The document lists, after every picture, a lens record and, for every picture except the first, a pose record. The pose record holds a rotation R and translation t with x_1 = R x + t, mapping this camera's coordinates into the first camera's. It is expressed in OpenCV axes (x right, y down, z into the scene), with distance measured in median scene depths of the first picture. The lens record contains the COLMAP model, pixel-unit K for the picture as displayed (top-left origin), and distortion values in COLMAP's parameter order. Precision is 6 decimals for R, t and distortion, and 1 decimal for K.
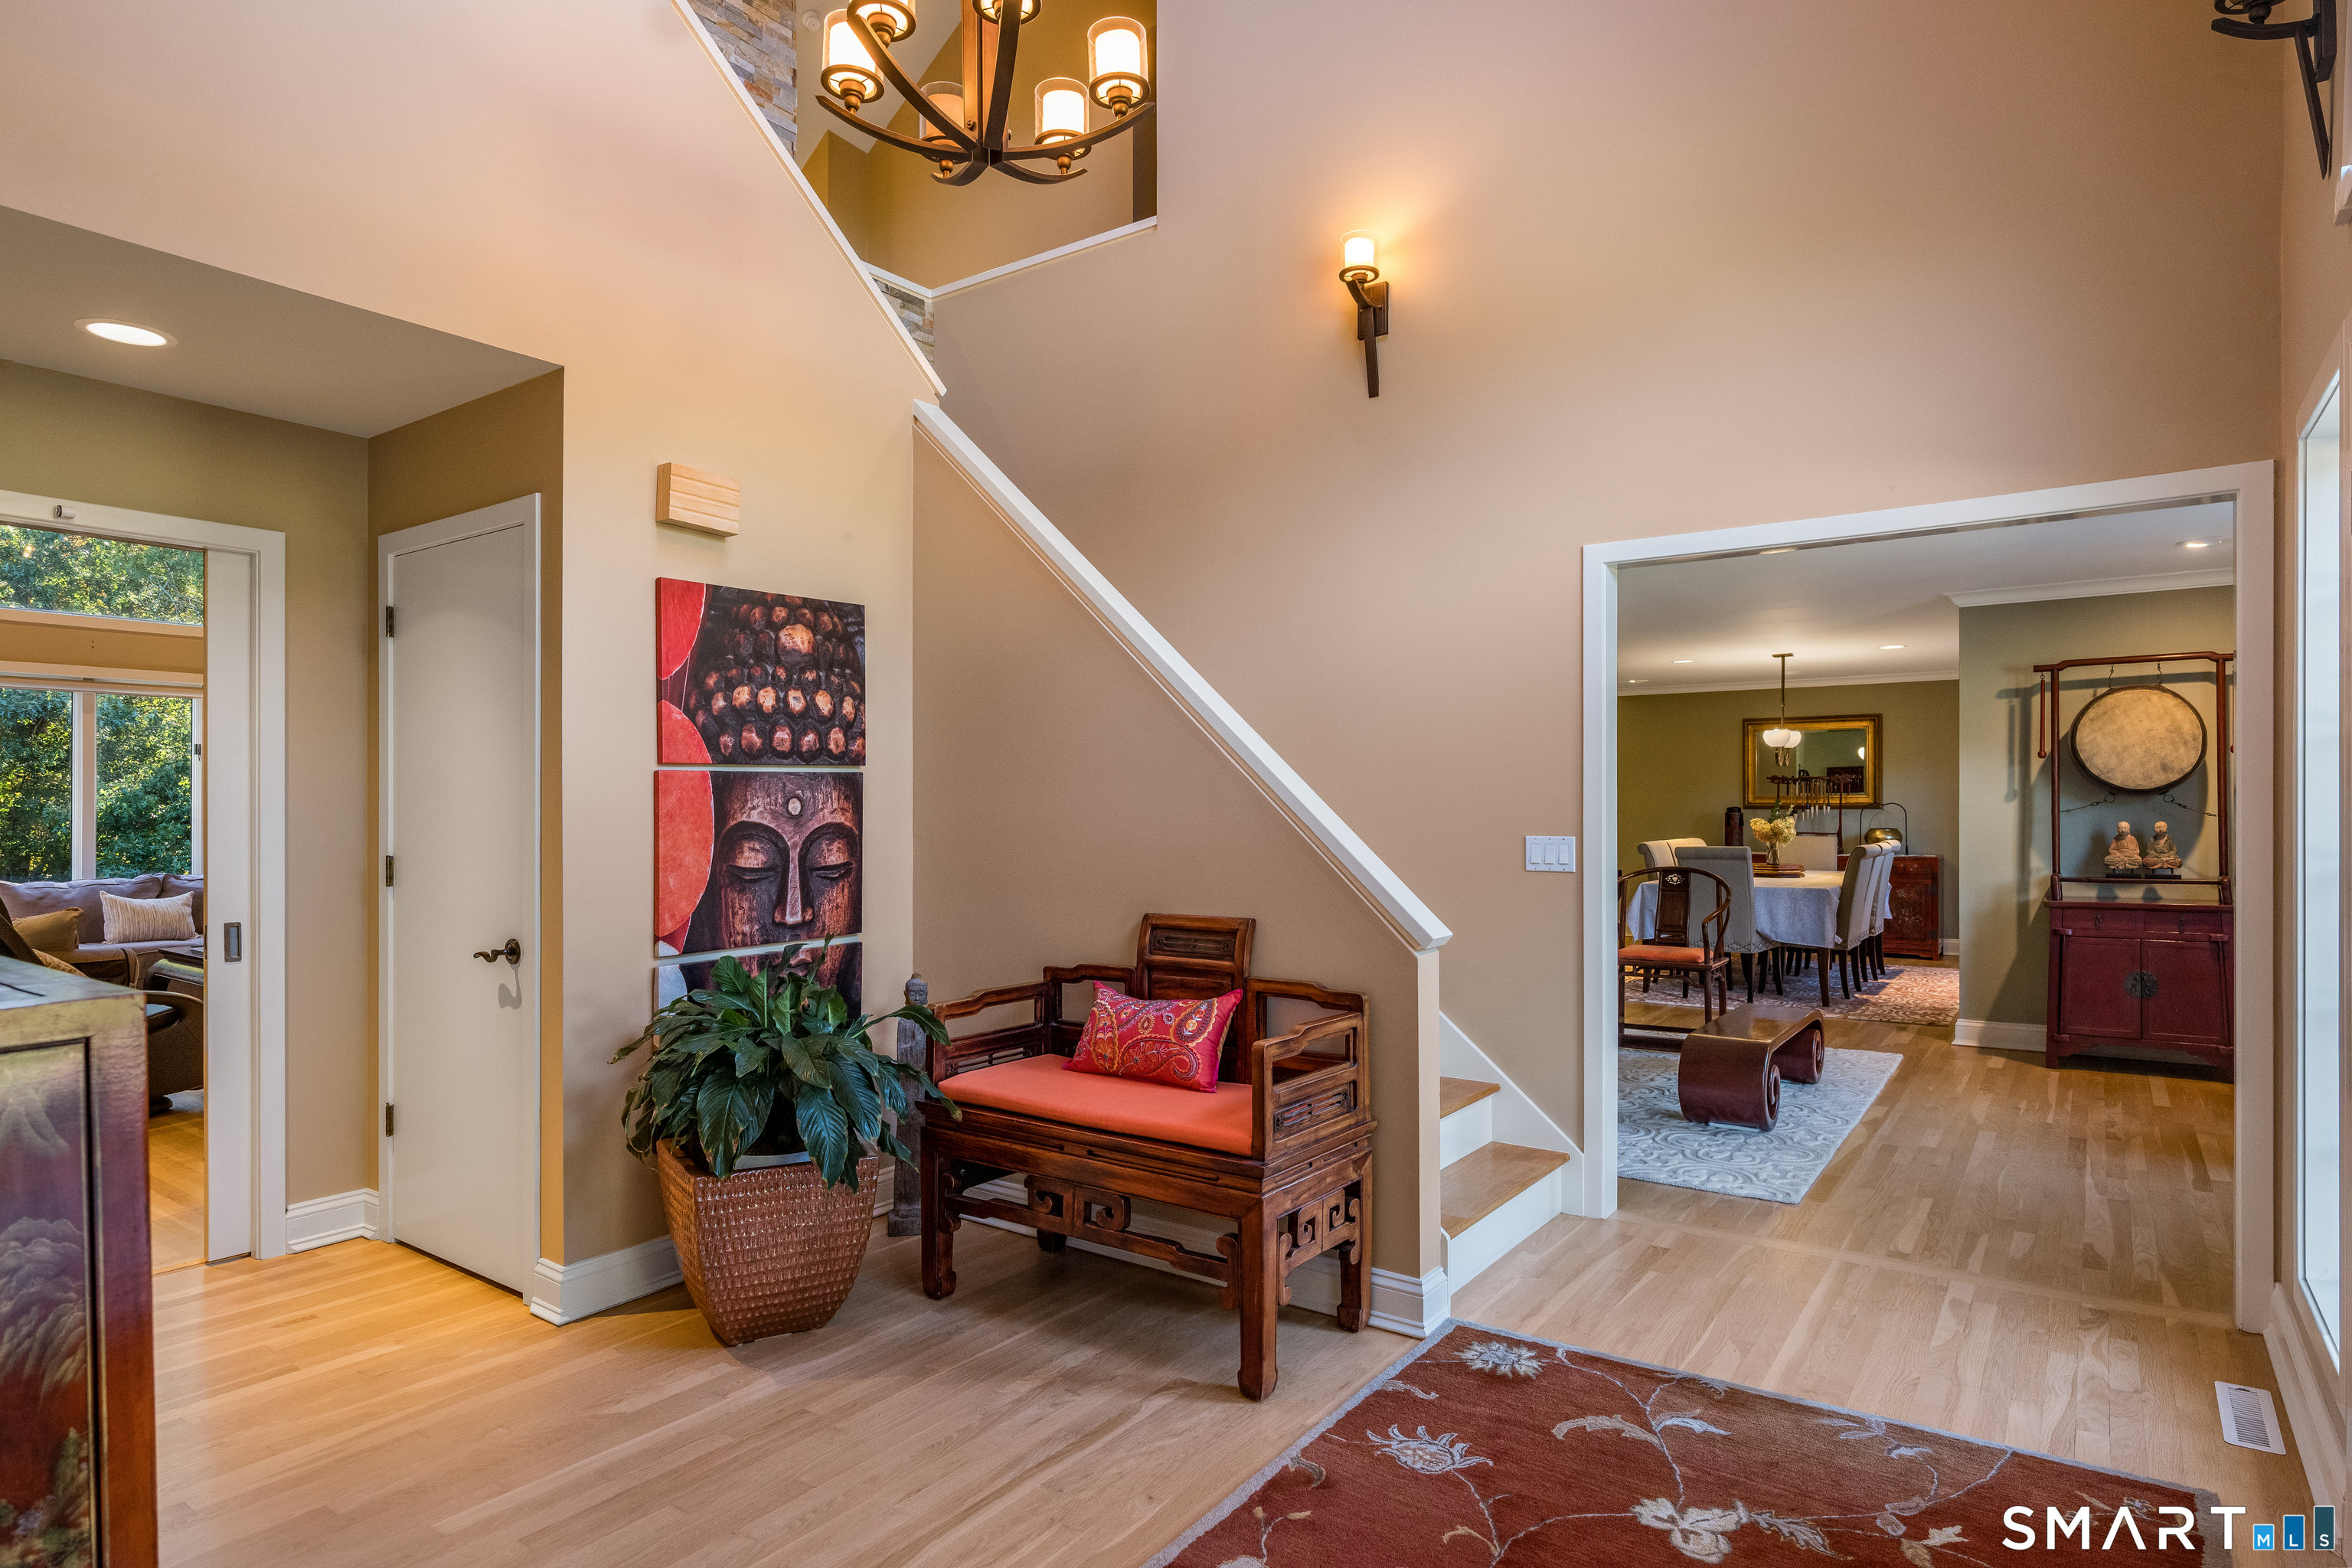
lens RADIAL K [[1278.2, 0, 1163.0], [0, 1278.2, 783.5], [0, 0, 1]] dist [0.000210, -0.001096]
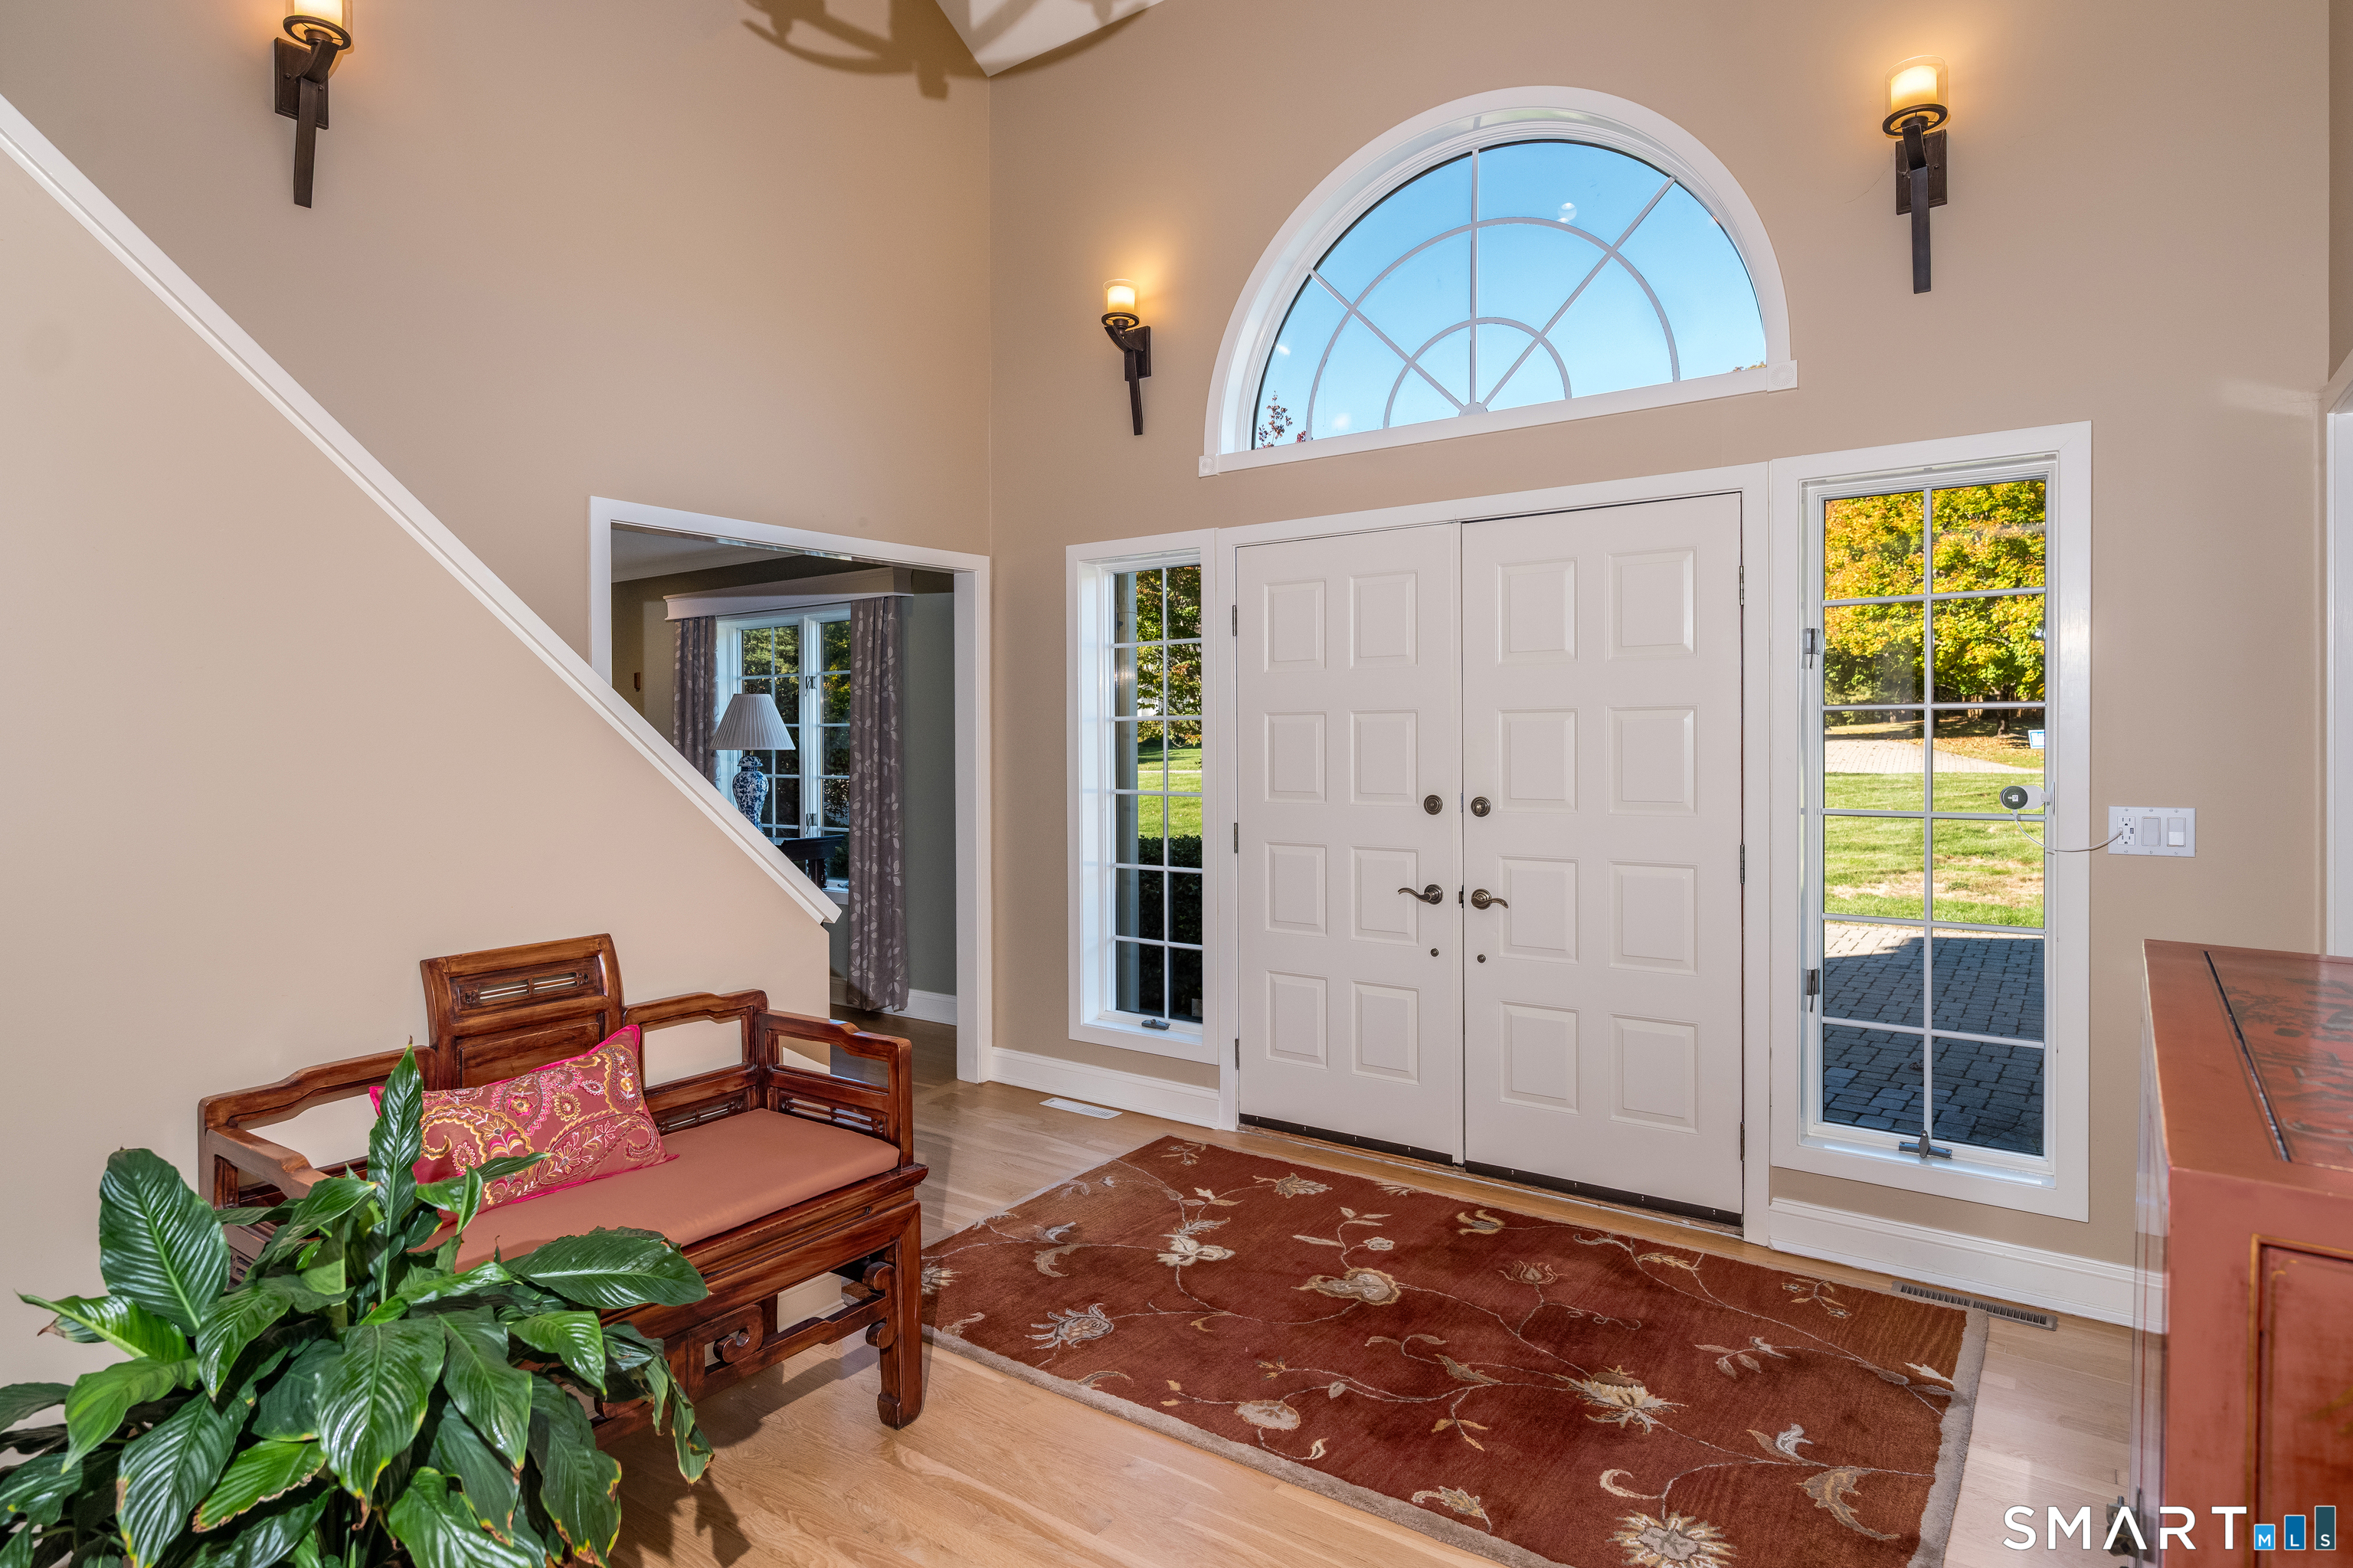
lens RADIAL K [[1278.8, 0, 1160.6], [0, 1278.8, 777.3], [0, 0, 1]] dist [0.000210, -0.001096]
pose [[0.029349, -0.032098, 0.999054, -0.976076], [0.002811, 0.999483, 0.032029, -0.018136], [-0.999565, 0.001868, 0.029424, 0.914842]]
